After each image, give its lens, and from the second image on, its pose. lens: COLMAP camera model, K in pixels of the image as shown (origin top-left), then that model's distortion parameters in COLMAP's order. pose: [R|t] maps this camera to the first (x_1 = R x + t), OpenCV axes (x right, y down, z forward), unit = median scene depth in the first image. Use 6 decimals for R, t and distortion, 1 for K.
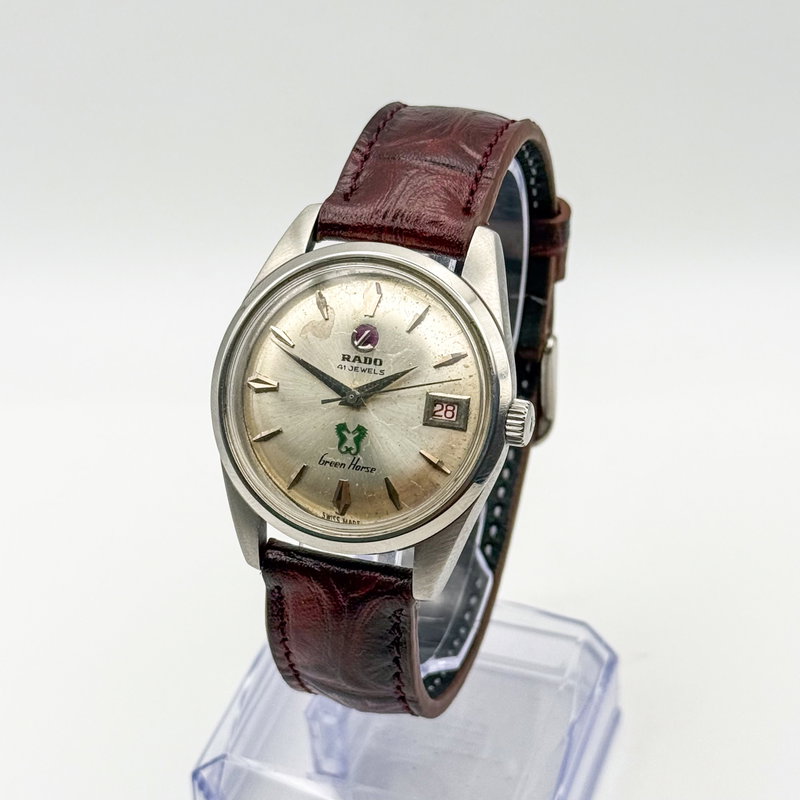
lens RADIAL K [[2204.0, 0, 400.3], [0, 2204.0, 403.3], [0, 0, 1]] dist [0.148460, 0.000000]
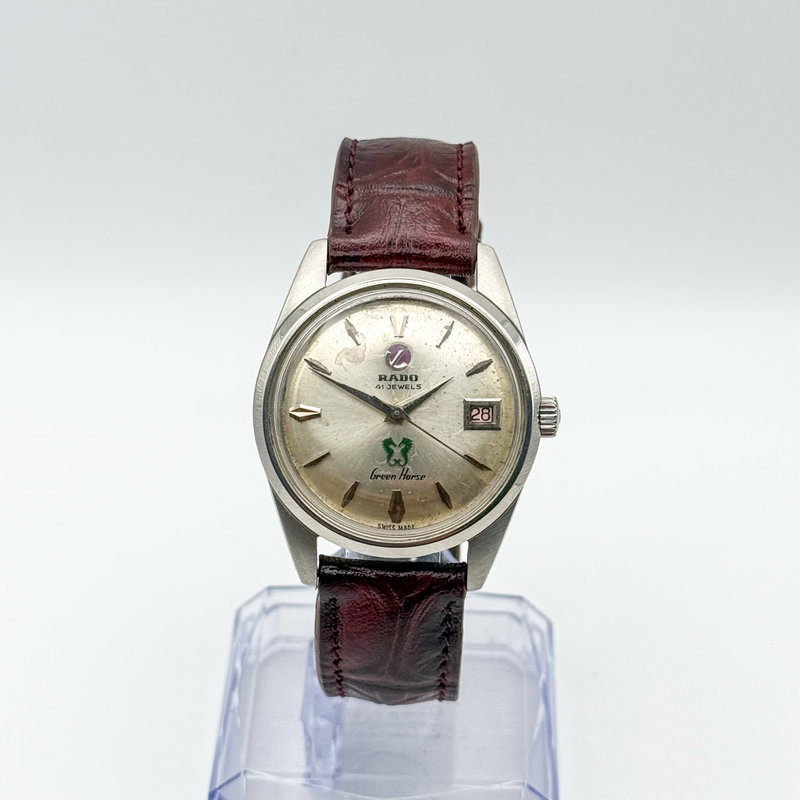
lens RADIAL K [[2204.0, 0, 400.6], [0, 2204.0, 402.3], [0, 0, 1]] dist [0.148460, 0.000000]
pose [[0.958262, -0.129949, 0.254651, -0.286624], [0.130870, 0.991309, 0.013397, -0.021630], [-0.254179, 0.020488, 0.966940, -0.044439]]
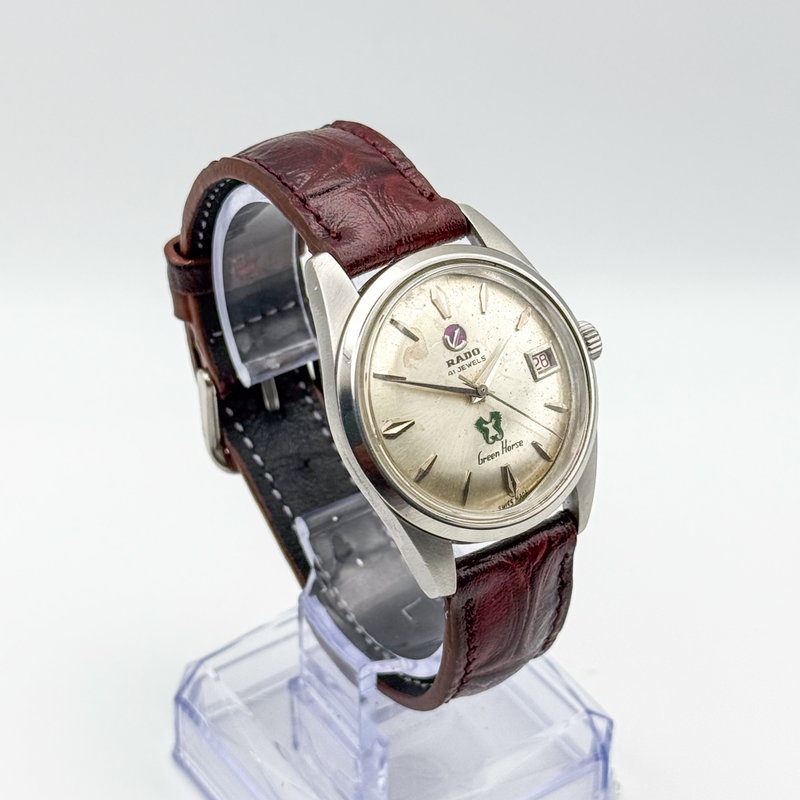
lens RADIAL K [[2204.0, 0, 398.5], [0, 2204.0, 399.7], [0, 0, 1]] dist [0.148460, 0.000000]
pose [[0.604638, -0.447551, 0.658871, -0.716463], [0.456884, 0.872469, 0.173364, -0.192803], [-0.652433, 0.196205, 0.732007, 0.253985]]
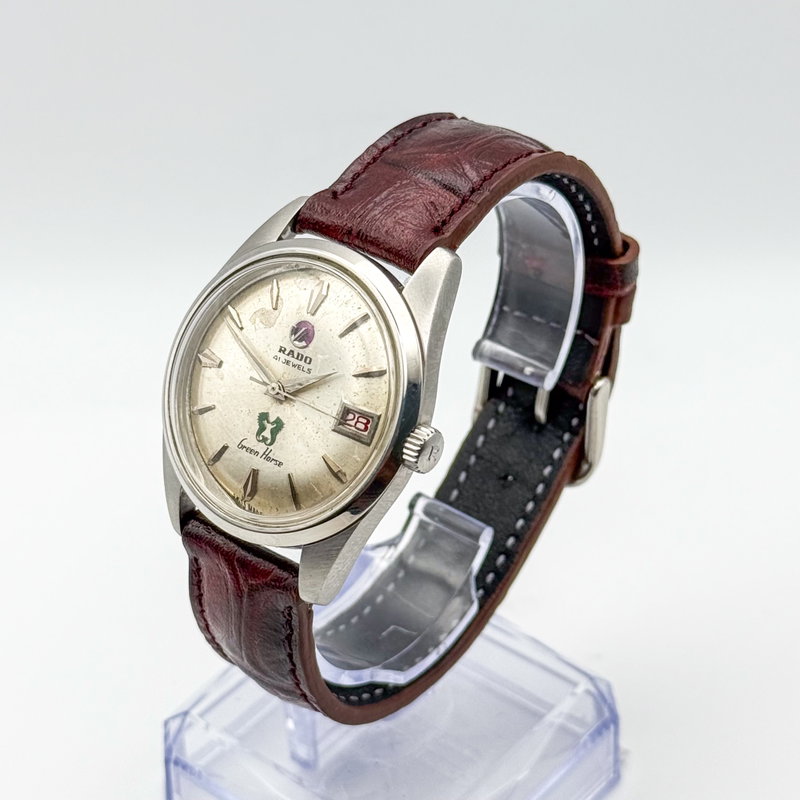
lens RADIAL K [[2204.0, 0, 392.5], [0, 2204.0, 394.5], [0, 0, 1]] dist [0.148460, 0.000000]
pose [[0.933217, 0.207201, -0.293552, 0.316229], [-0.206244, 0.977890, 0.034575, -0.045025], [0.294226, 0.028278, 0.955317, 0.050593]]
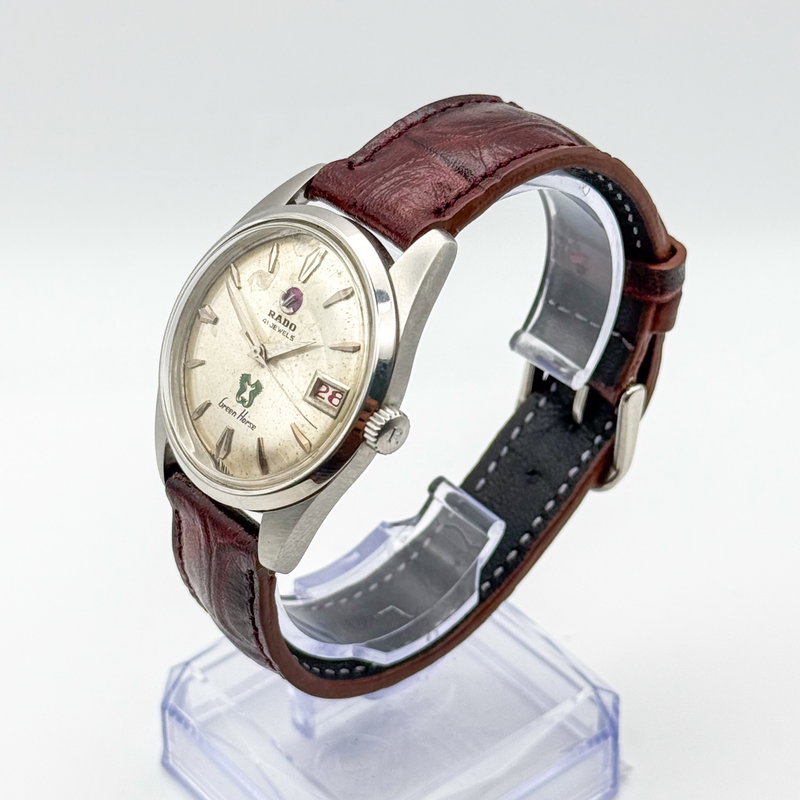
lens RADIAL K [[2204.0, 0, 403.5], [0, 2204.0, 400.5], [0, 0, 1]] dist [0.148460, 0.000000]
pose [[0.847138, 0.323125, -0.421838, 0.453602], [-0.317342, 0.944394, 0.086111, -0.087171], [0.426206, 0.060919, 0.902573, 0.118331]]
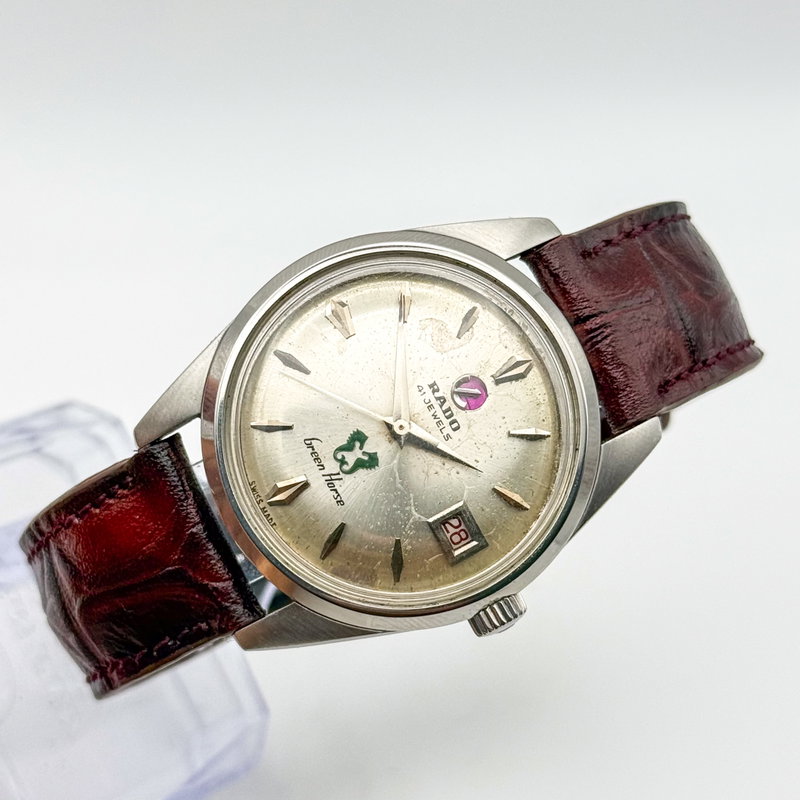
lens RADIAL K [[2204.0, 0, 403.2], [0, 2204.0, 399.4], [0, 0, 1]] dist [0.148460, 0.000000]
pose [[0.575701, 0.789916, 0.211190, -0.189108], [-0.803864, 0.594029, -0.030528, 0.014265], [-0.149568, -0.152193, 0.976968, 0.231605]]
